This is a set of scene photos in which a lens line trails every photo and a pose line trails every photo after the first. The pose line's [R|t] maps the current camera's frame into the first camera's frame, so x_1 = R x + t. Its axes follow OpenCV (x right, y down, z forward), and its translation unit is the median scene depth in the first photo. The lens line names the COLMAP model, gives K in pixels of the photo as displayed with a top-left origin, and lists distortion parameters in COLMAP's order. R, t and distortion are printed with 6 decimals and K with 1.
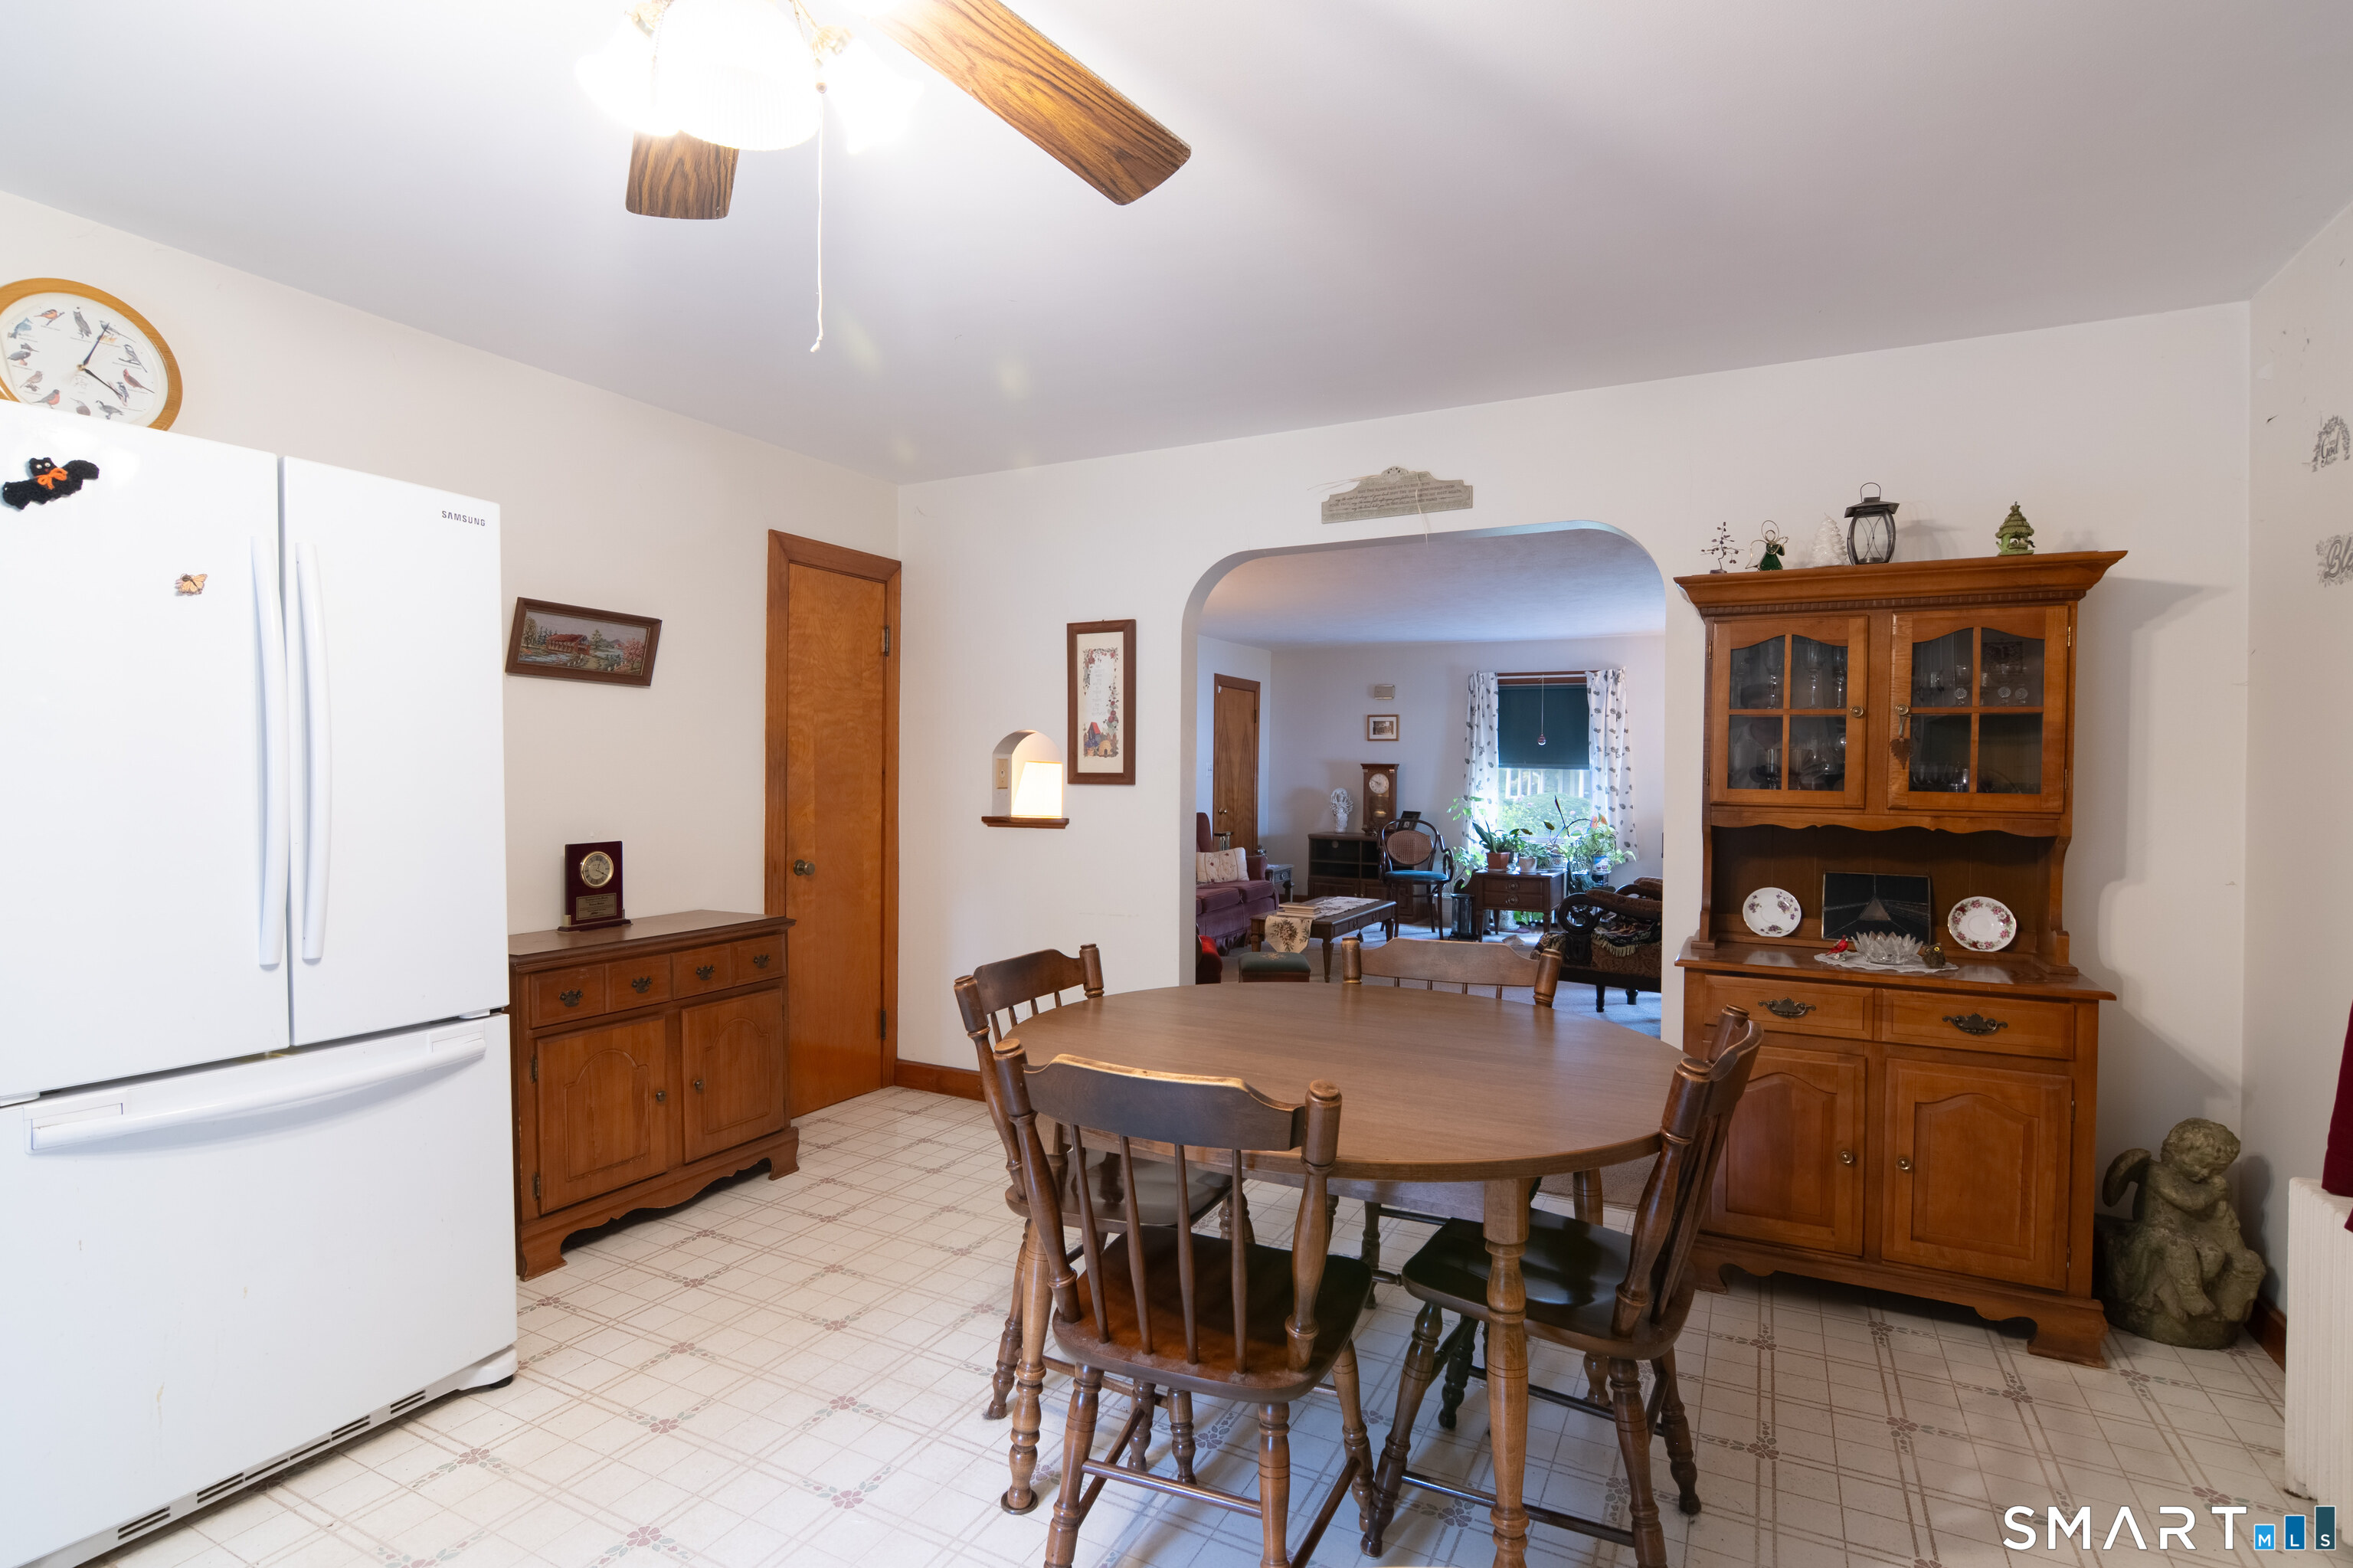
lens RADIAL K [[1150.4, 0, 1155.6], [0, 1150.4, 790.6], [0, 0, 1]] dist [-0.032848, 0.007875]
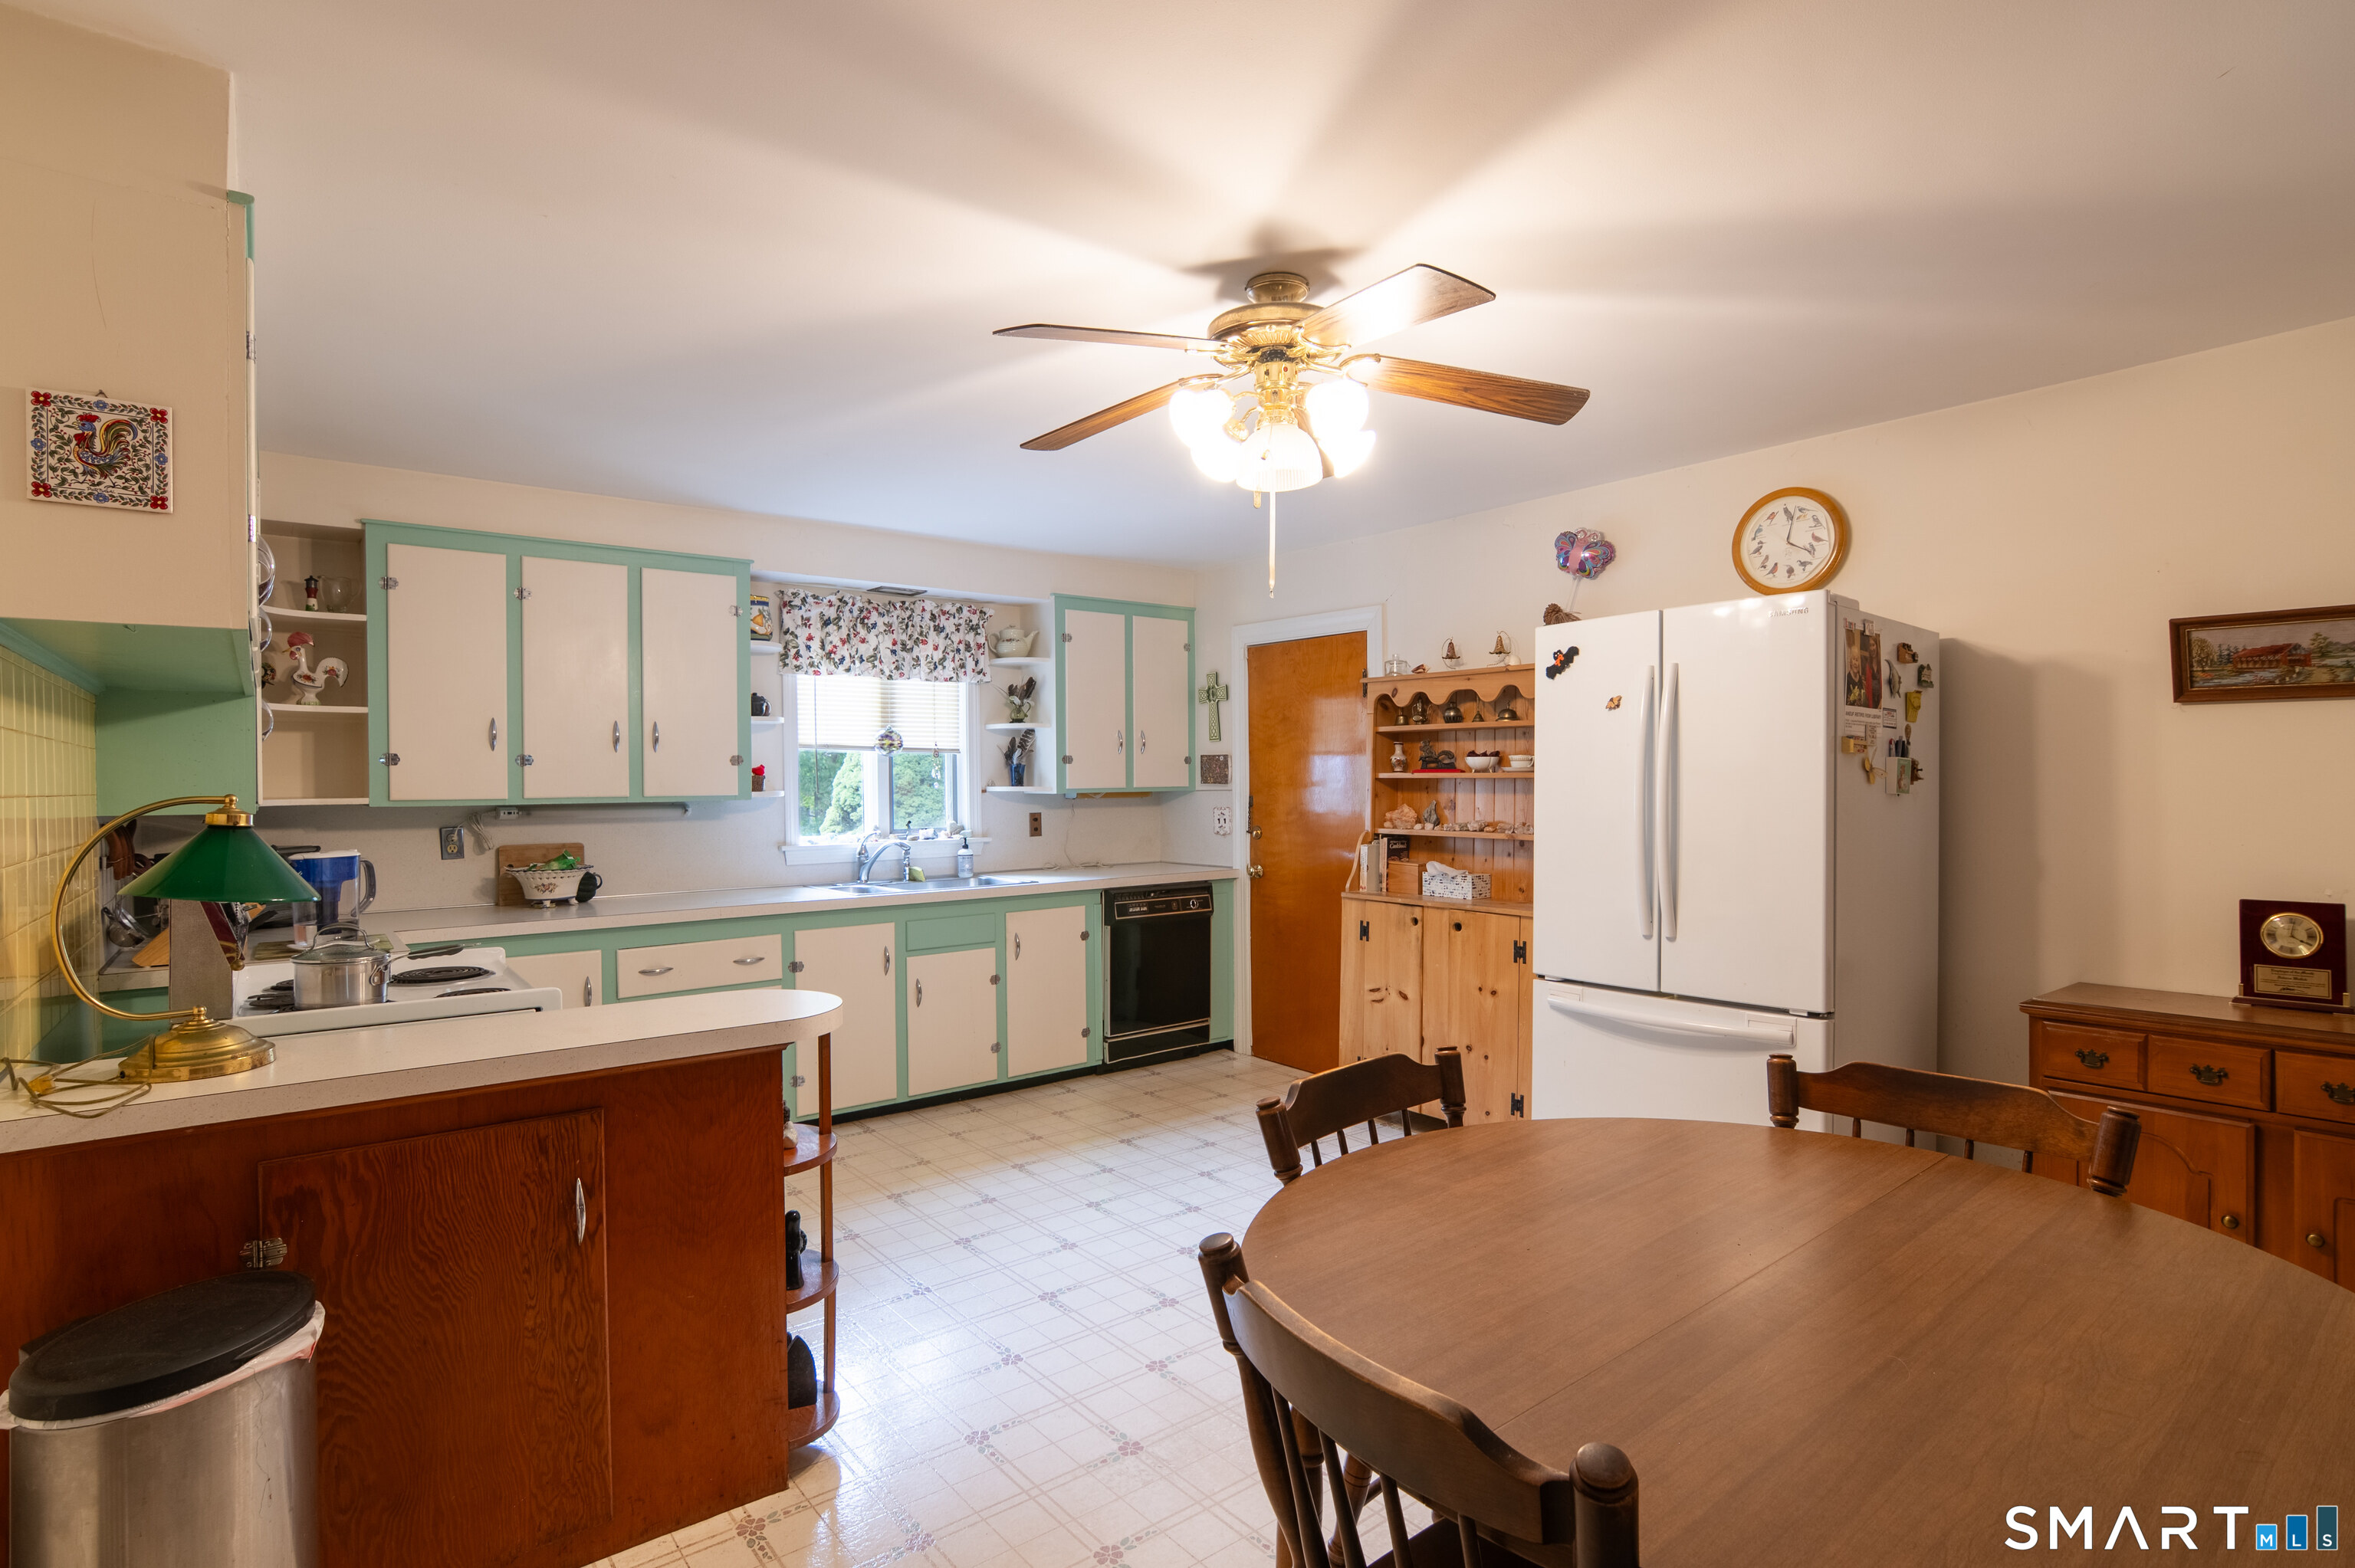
lens RADIAL K [[1151.2, 0, 1163.7], [0, 1151.2, 786.0], [0, 0, 1]] dist [-0.032848, 0.007875]
pose [[-0.407962, -0.003744, -0.912991, 0.832970], [-0.009255, 0.999957, 0.000035, -0.042557], [0.912952, 0.008464, -0.407979, 0.903566]]
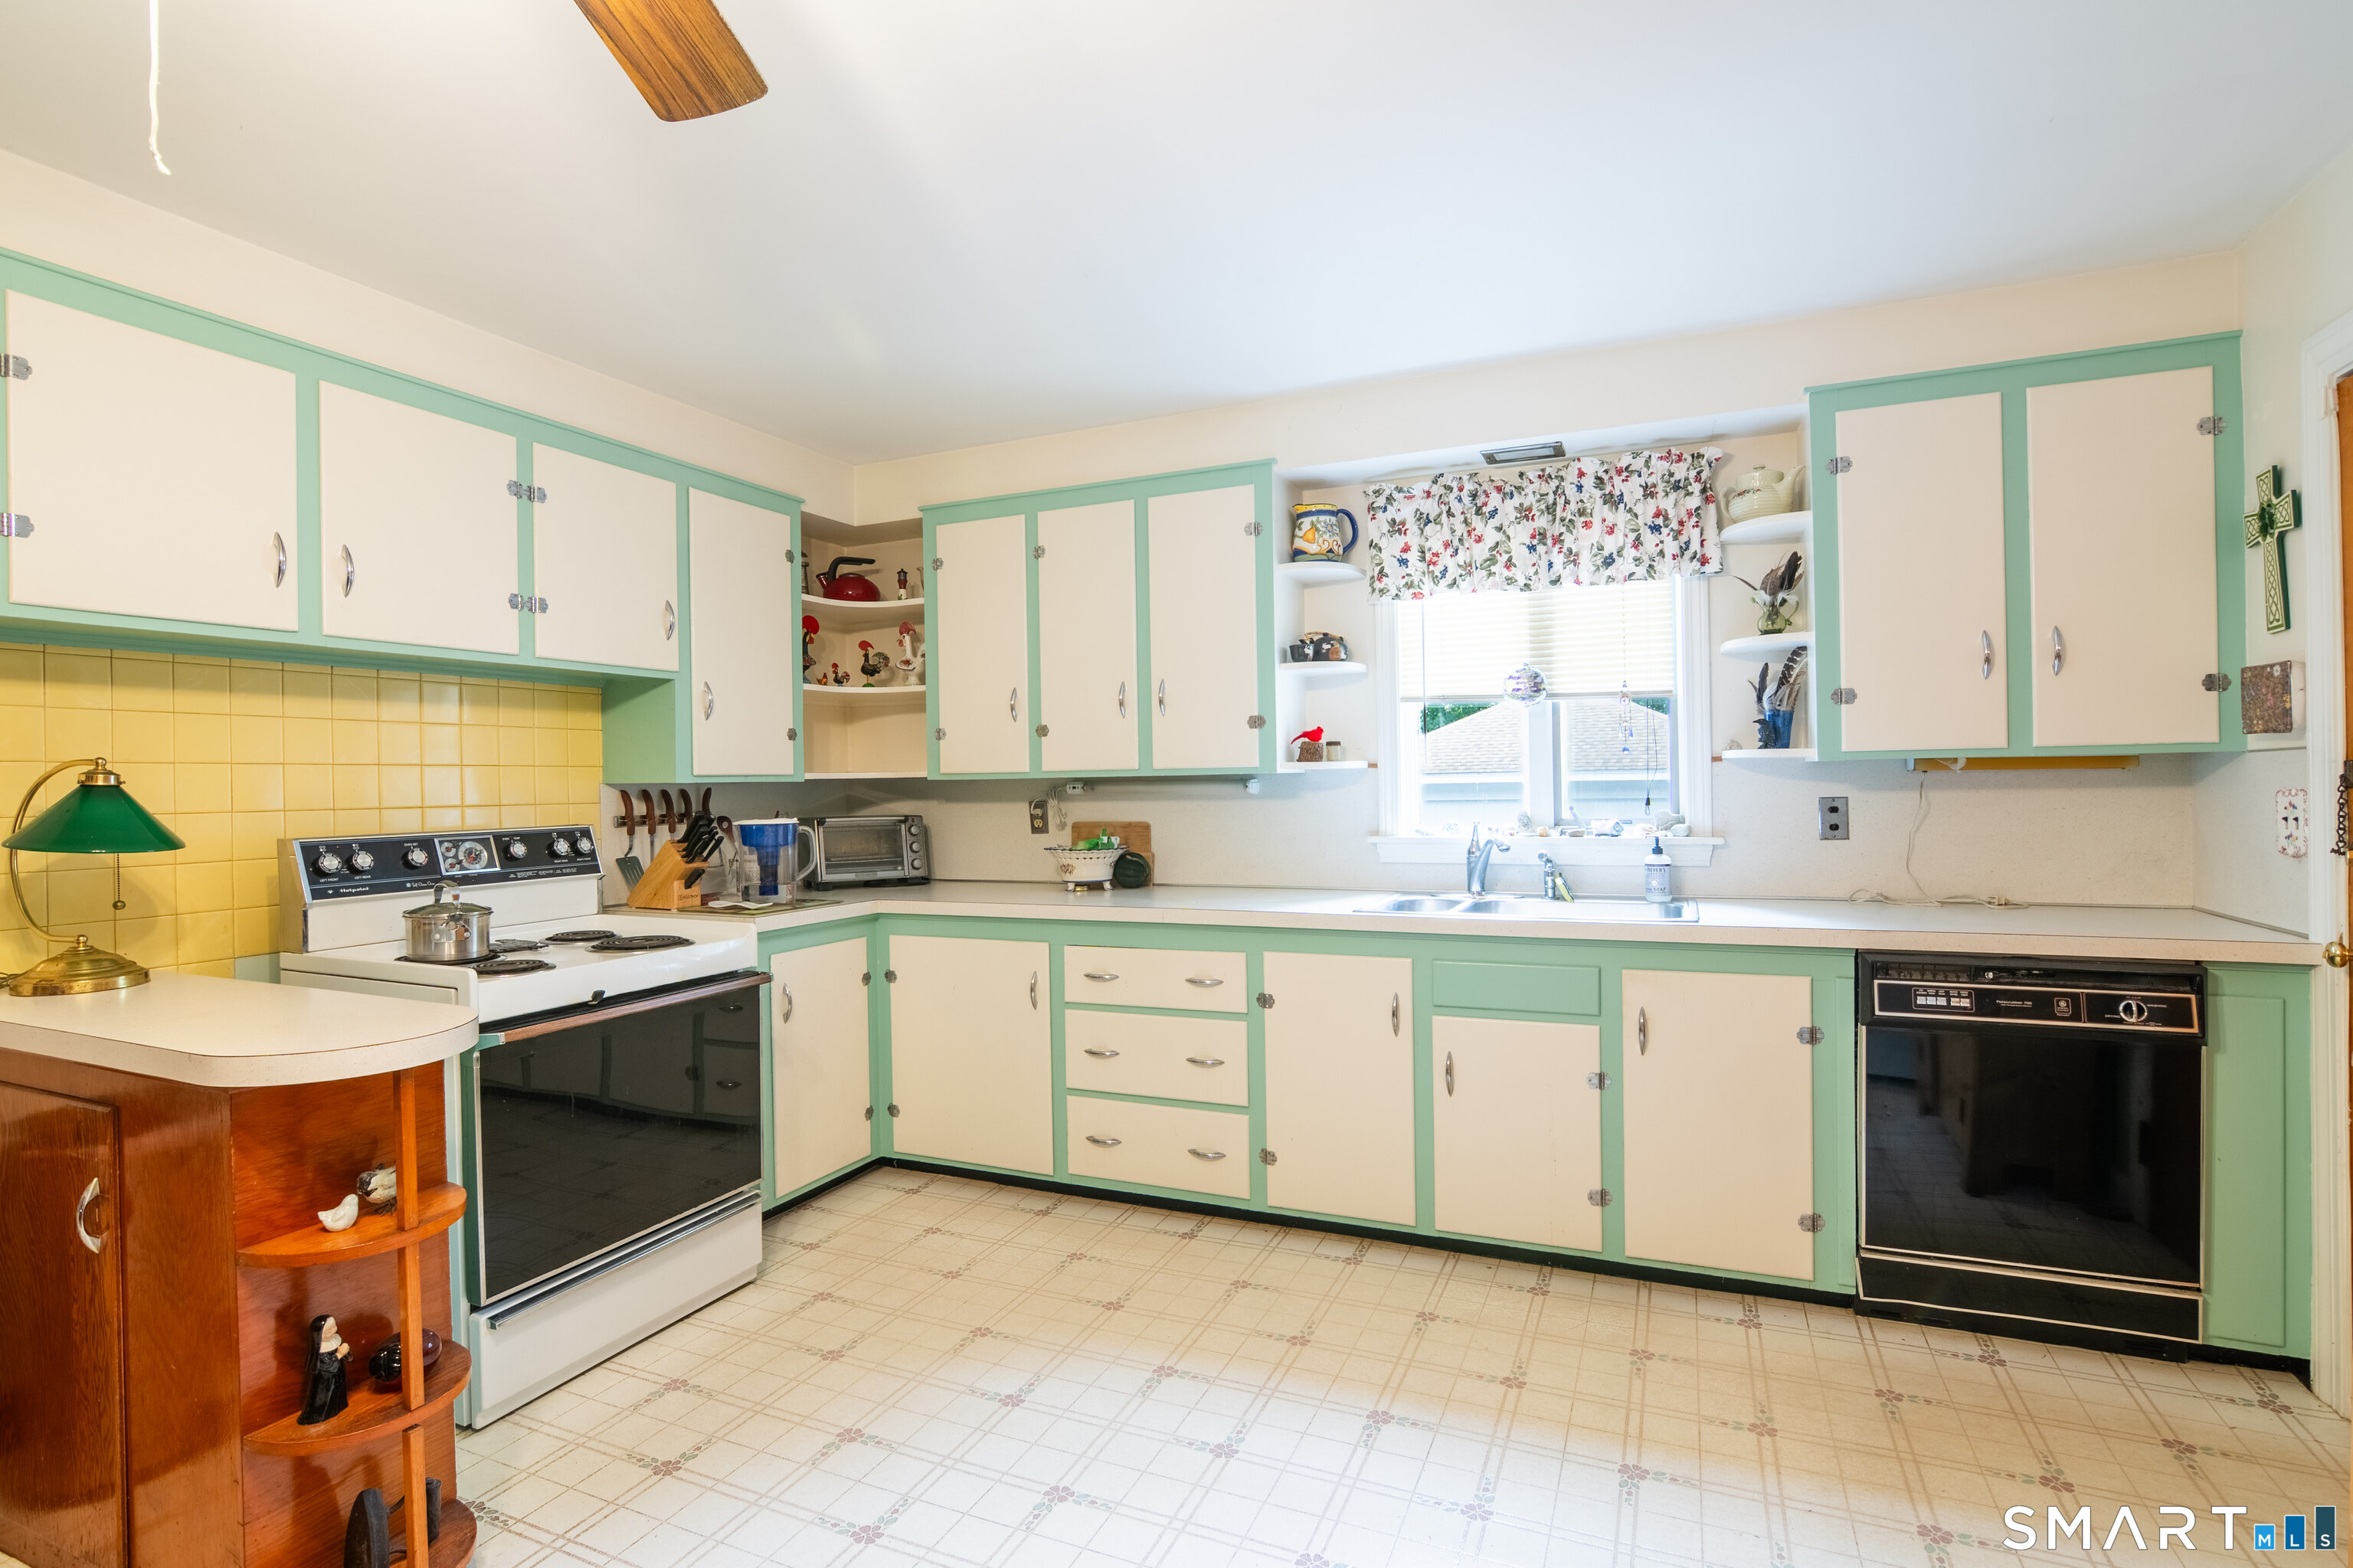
lens RADIAL K [[1150.4, 0, 1152.5], [0, 1150.4, 785.8], [0, 0, 1]] dist [-0.032848, 0.007875]
pose [[-0.998407, 0.004124, -0.056279, -0.476098], [0.003160, 0.999847, 0.017216, -0.020690], [0.056341, 0.017011, -0.998267, 0.951285]]
